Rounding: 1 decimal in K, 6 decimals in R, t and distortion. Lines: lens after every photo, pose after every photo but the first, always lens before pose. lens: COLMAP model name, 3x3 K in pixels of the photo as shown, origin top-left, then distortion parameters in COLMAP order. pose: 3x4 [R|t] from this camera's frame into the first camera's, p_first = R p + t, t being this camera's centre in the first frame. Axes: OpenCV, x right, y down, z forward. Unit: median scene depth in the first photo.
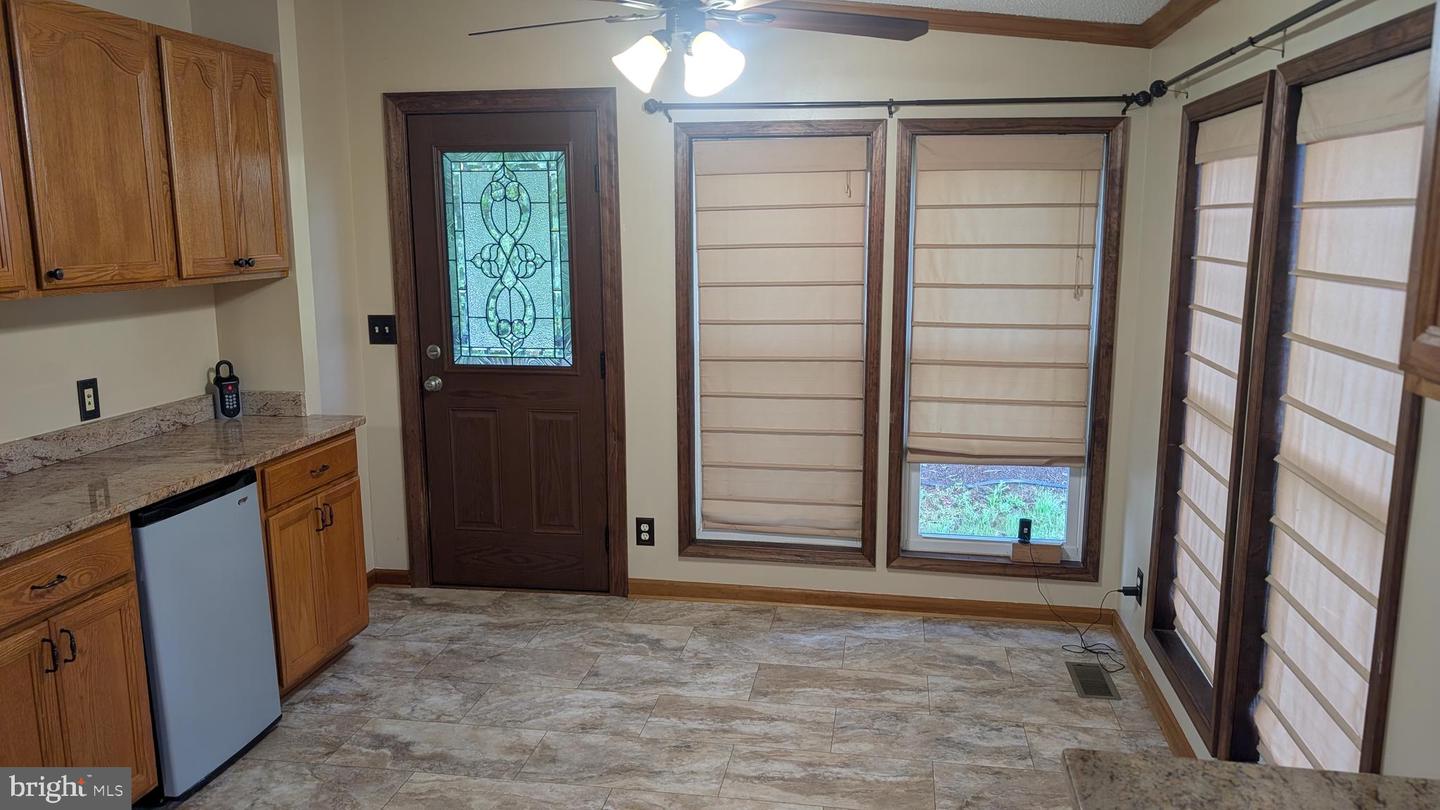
lens RADIAL K [[1047.0, 0, 714.4], [0, 1047.0, 403.7], [0, 0, 1]] dist [0.022031, -0.008123]
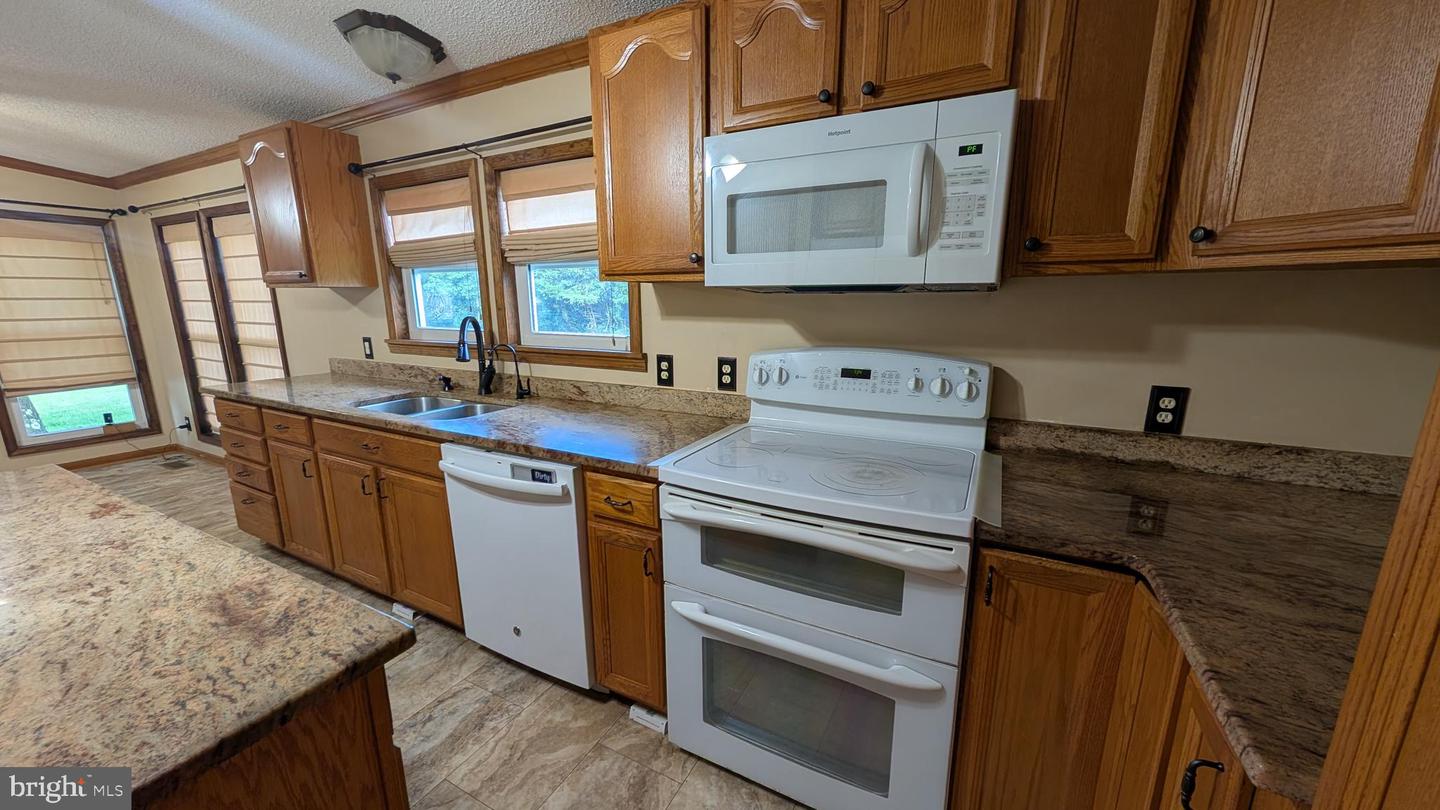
lens RADIAL K [[532.5, 0, 712.7], [0, 532.5, 407.7], [0, 0, 1]] dist [0.004125, -0.000013]
pose [[0.315948, -0.193746, 0.928784, -0.321472], [0.165846, 0.975134, 0.146998, 0.151273], [-0.934169, 0.107591, 0.340223, -0.501414]]
